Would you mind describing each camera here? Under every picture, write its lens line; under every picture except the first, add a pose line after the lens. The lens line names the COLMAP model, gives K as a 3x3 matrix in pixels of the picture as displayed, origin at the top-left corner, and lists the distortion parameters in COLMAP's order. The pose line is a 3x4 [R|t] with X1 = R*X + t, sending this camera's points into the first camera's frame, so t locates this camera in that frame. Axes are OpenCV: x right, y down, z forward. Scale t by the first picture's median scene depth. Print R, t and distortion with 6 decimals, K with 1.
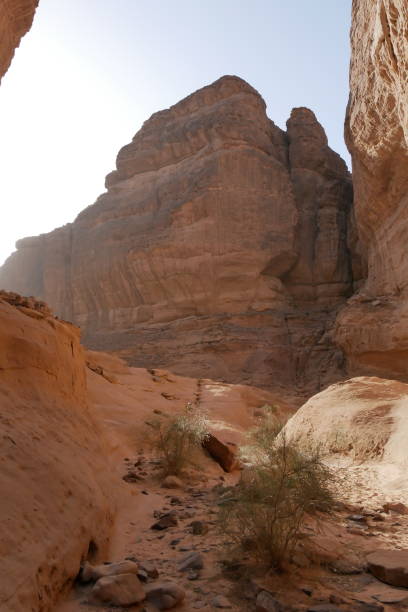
lens RADIAL K [[558.0, 0, 204.0], [0, 558.0, 306.0], [0, 0, 1]] dist [-0.003169, -0.001244]
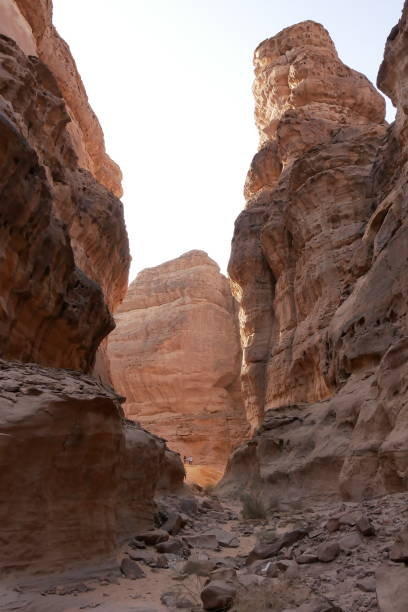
lens RADIAL K [[558.0, 0, 204.0], [0, 558.0, 306.0], [0, 0, 1]] dist [-0.003169, -0.001244]
pose [[0.996270, 0.040768, 0.076055, -0.049645], [-0.032370, 0.993563, -0.108562, -0.109082], [-0.079991, 0.105695, 0.991176, -0.553471]]
